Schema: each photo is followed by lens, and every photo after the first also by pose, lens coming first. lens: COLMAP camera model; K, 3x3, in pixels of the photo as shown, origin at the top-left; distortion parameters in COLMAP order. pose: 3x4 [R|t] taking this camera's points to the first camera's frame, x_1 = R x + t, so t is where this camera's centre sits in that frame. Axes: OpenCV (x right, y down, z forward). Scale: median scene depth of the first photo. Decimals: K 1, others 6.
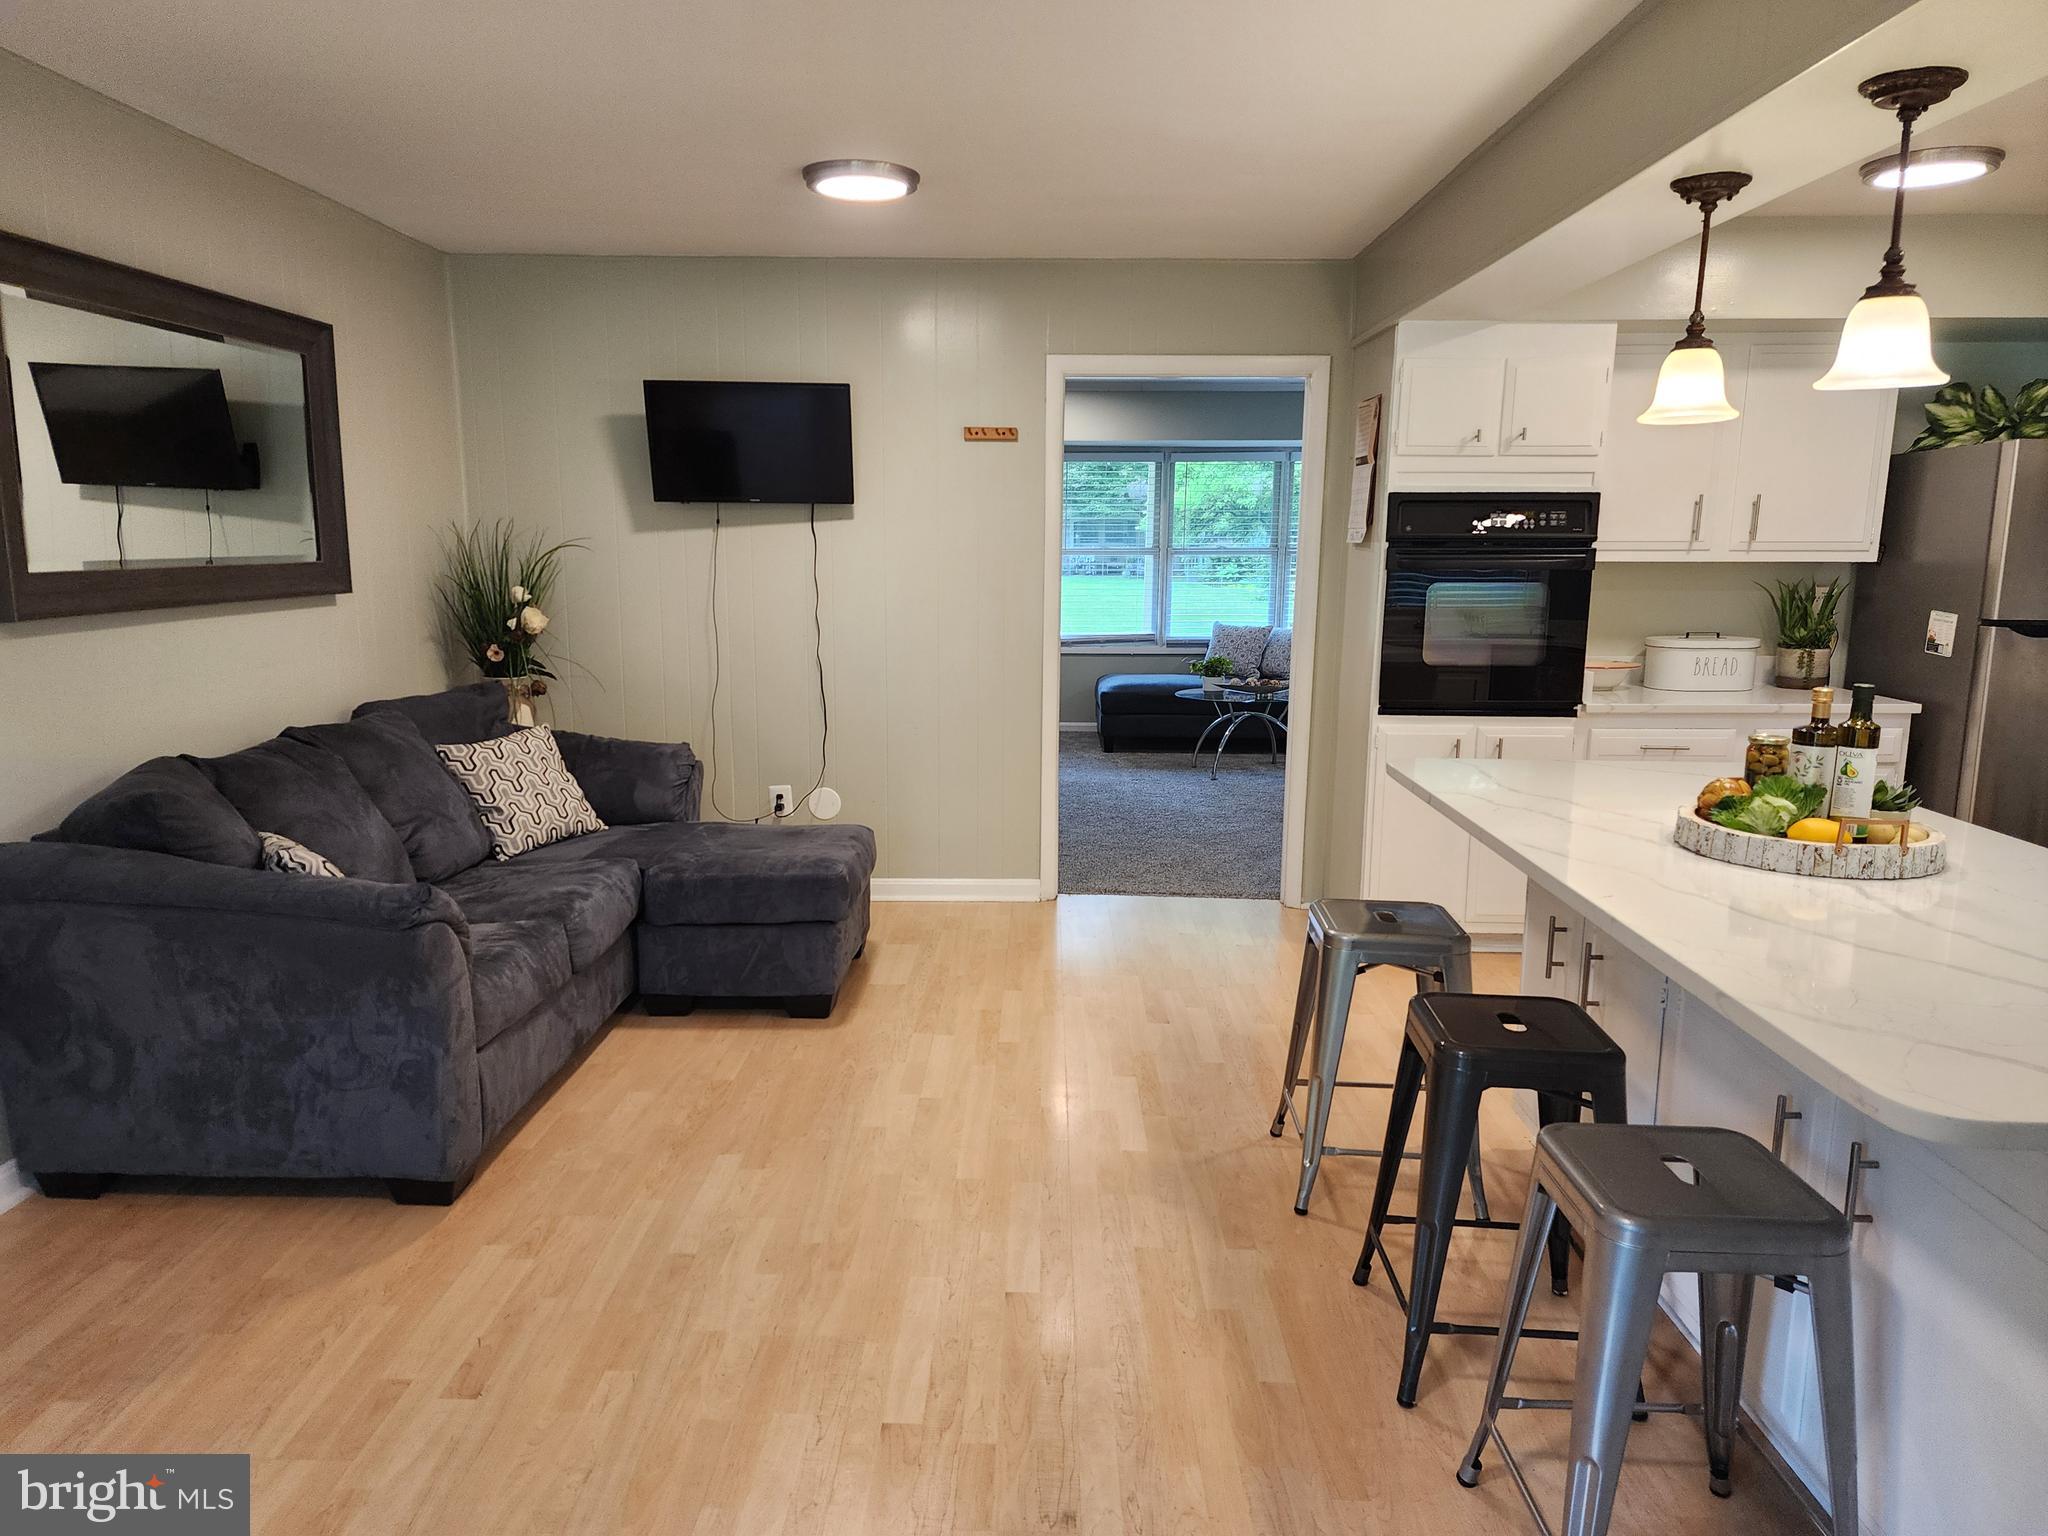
lens RADIAL K [[1369.4, 0, 1003.1], [0, 1369.4, 777.8], [0, 0, 1]] dist [0.083072, -0.076834]
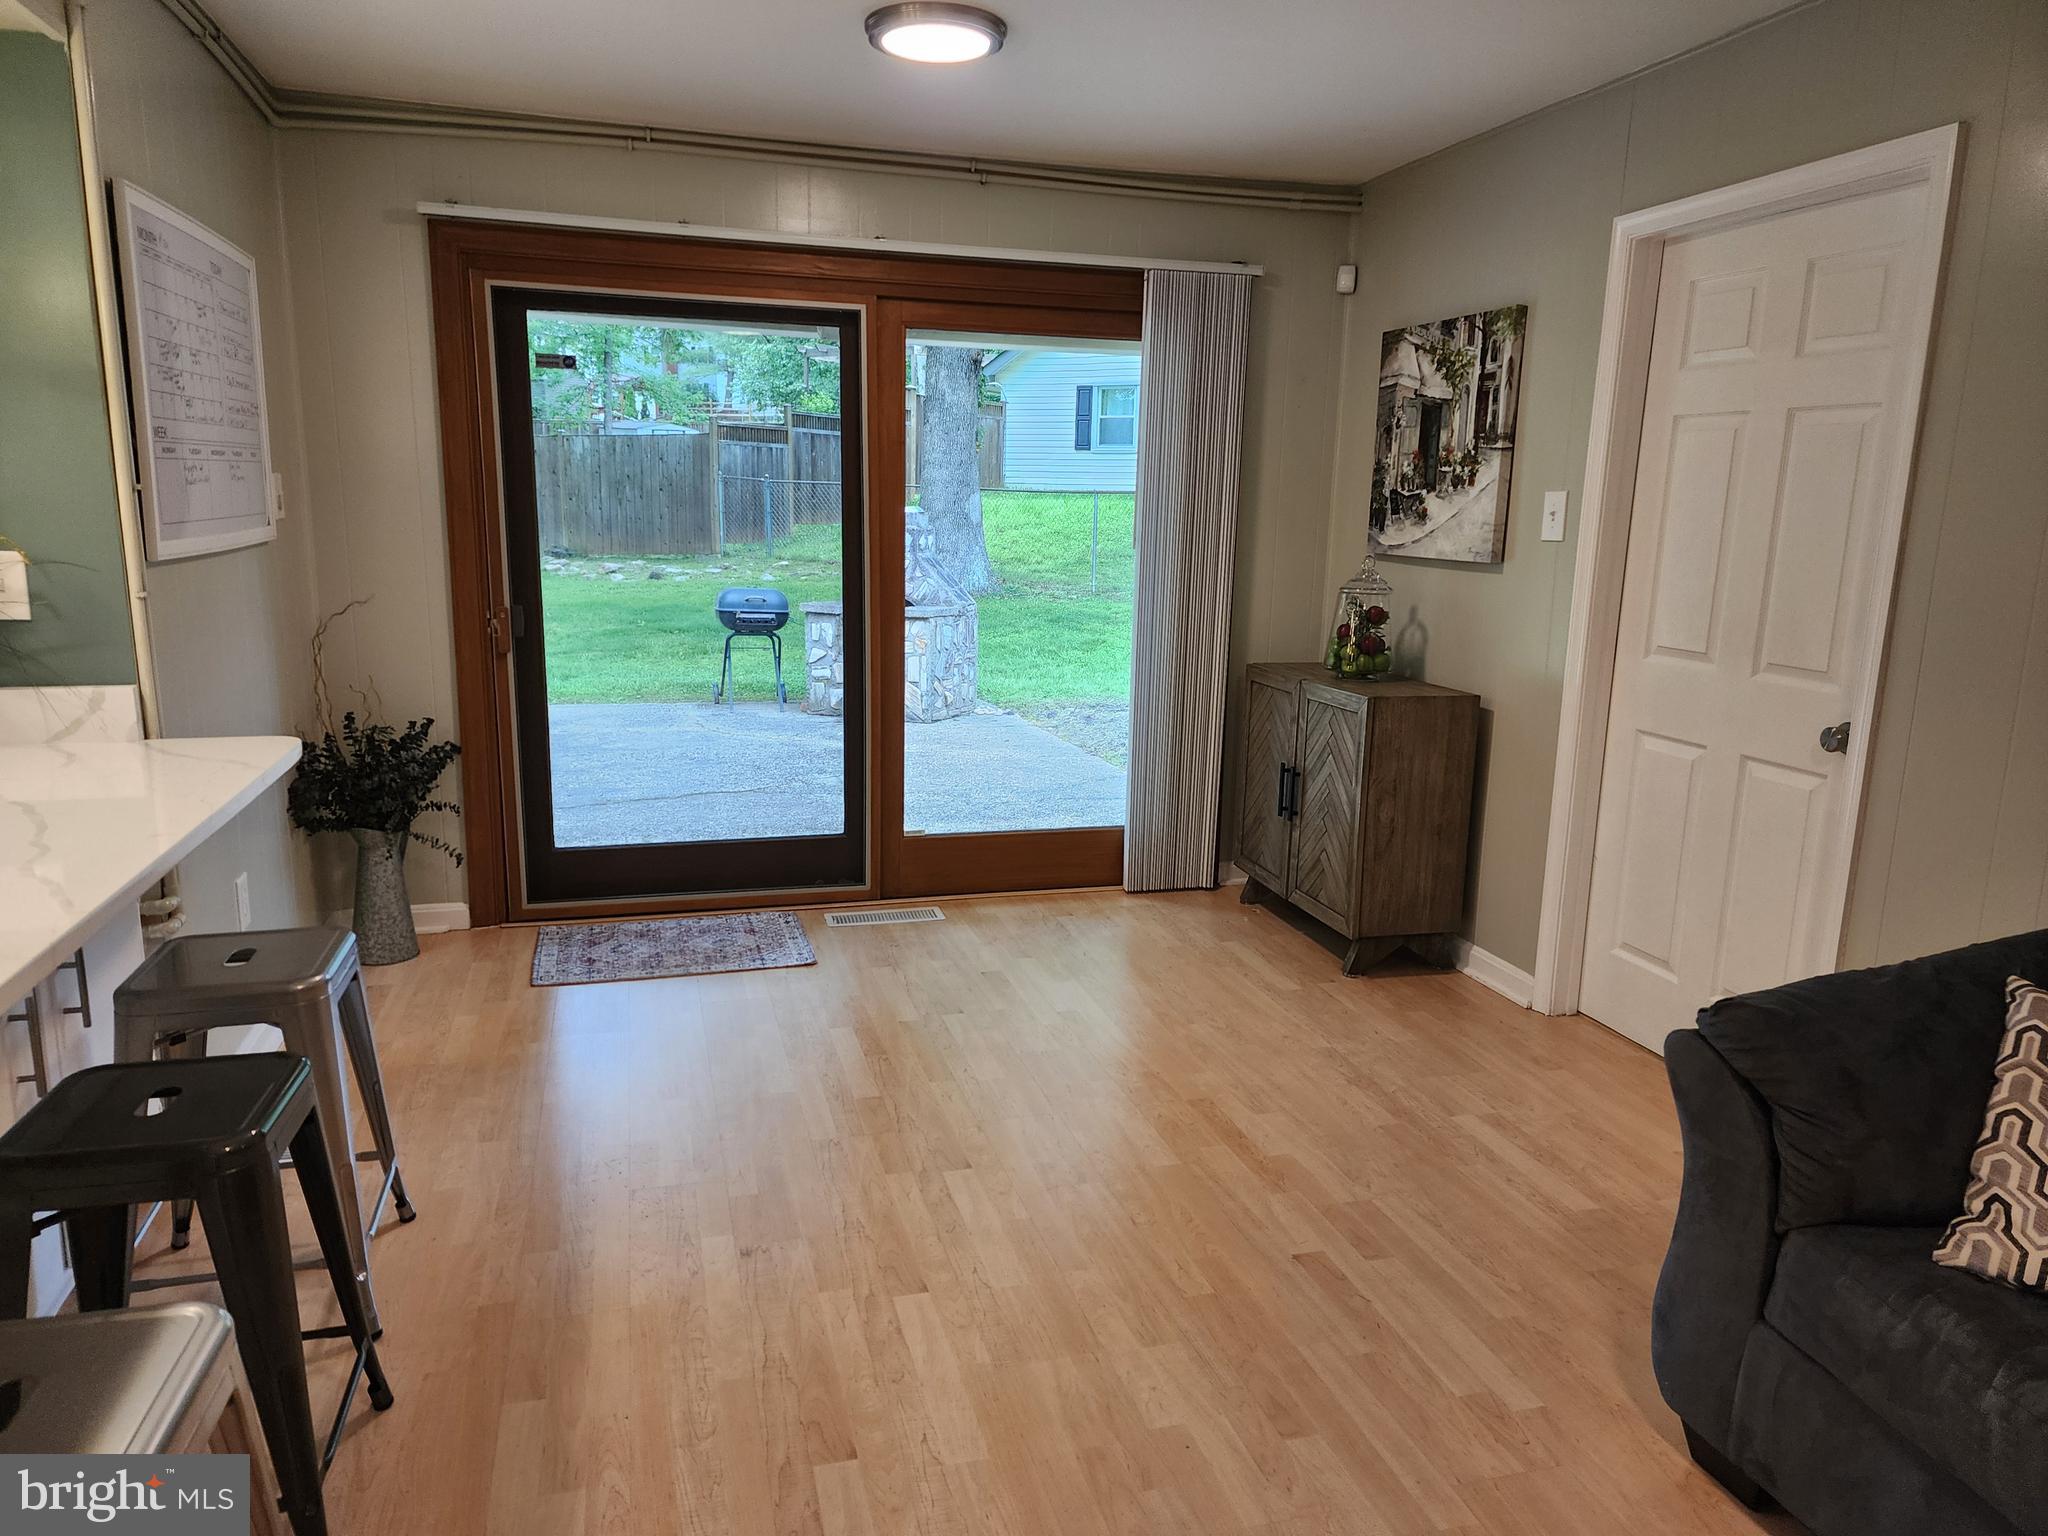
lens RADIAL K [[1369.4, 0, 1013.8], [0, 1369.4, 772.1], [0, 0, 1]] dist [0.083072, -0.076834]
pose [[-0.954440, 0.035256, -0.296314, 0.106412], [-0.077474, 0.929668, 0.360160, -0.209953], [0.288171, 0.366707, -0.884581, 1.249162]]
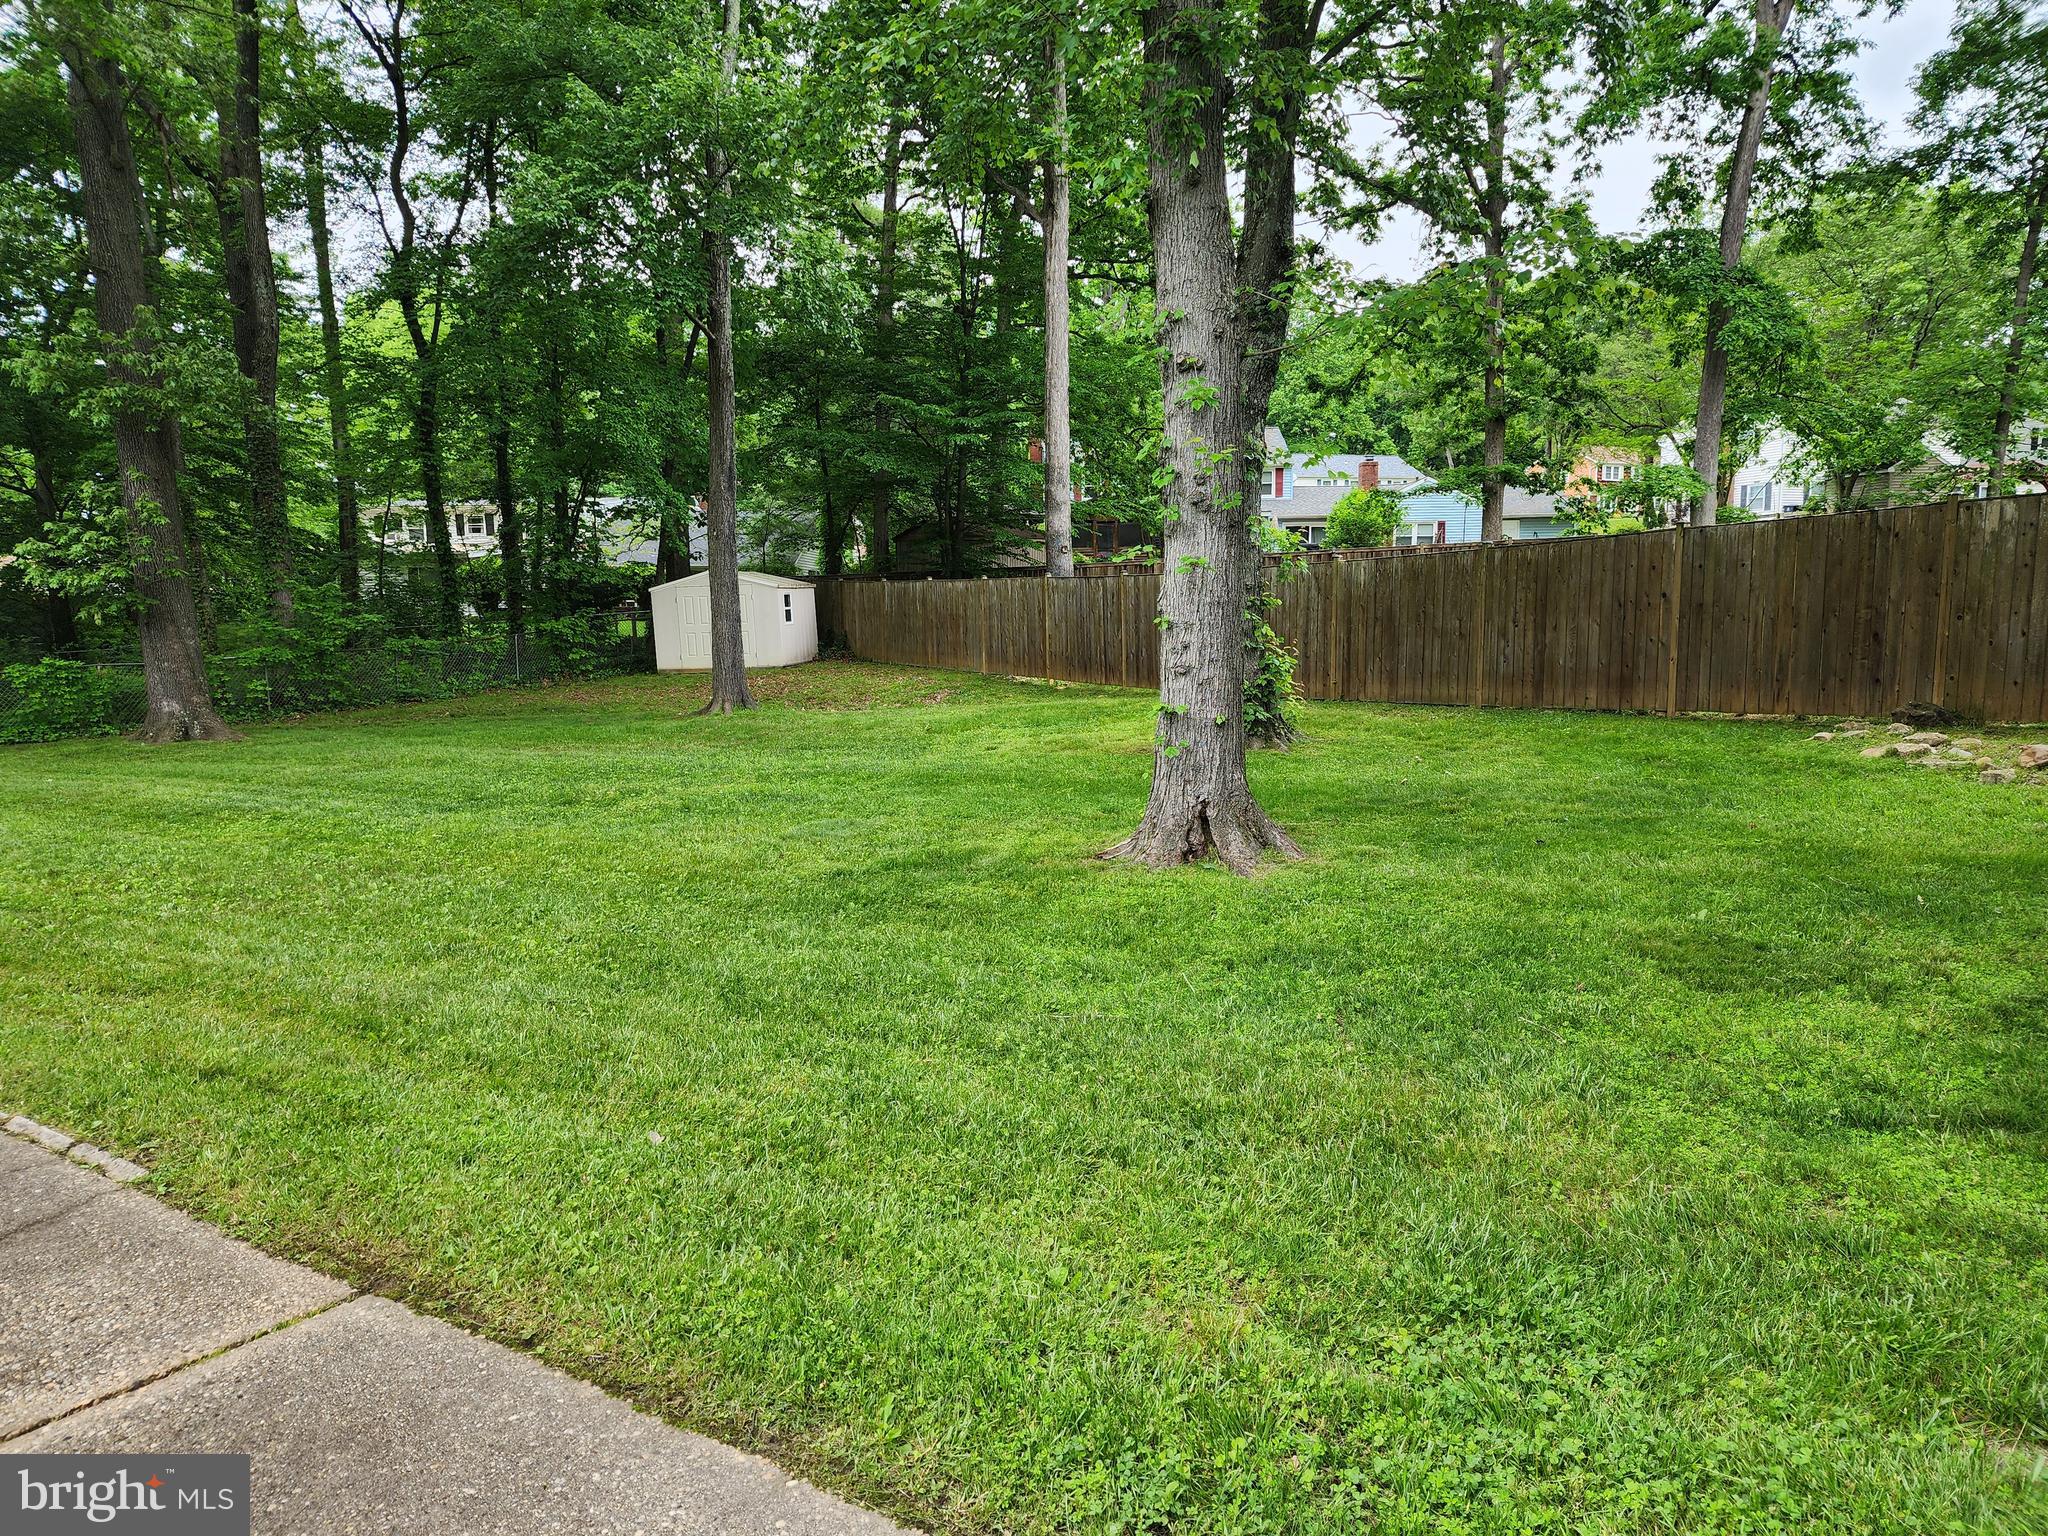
lens RADIAL K [[1369.4, 0, 1003.6], [0, 1369.4, 774.2], [0, 0, 1]] dist [0.083072, -0.076834]
pose [[-0.843084, -0.060809, 0.534333, 0.244566], [0.098768, 0.959178, 0.264996, 0.311395], [-0.528634, 0.276188, -0.802662, -1.382656]]
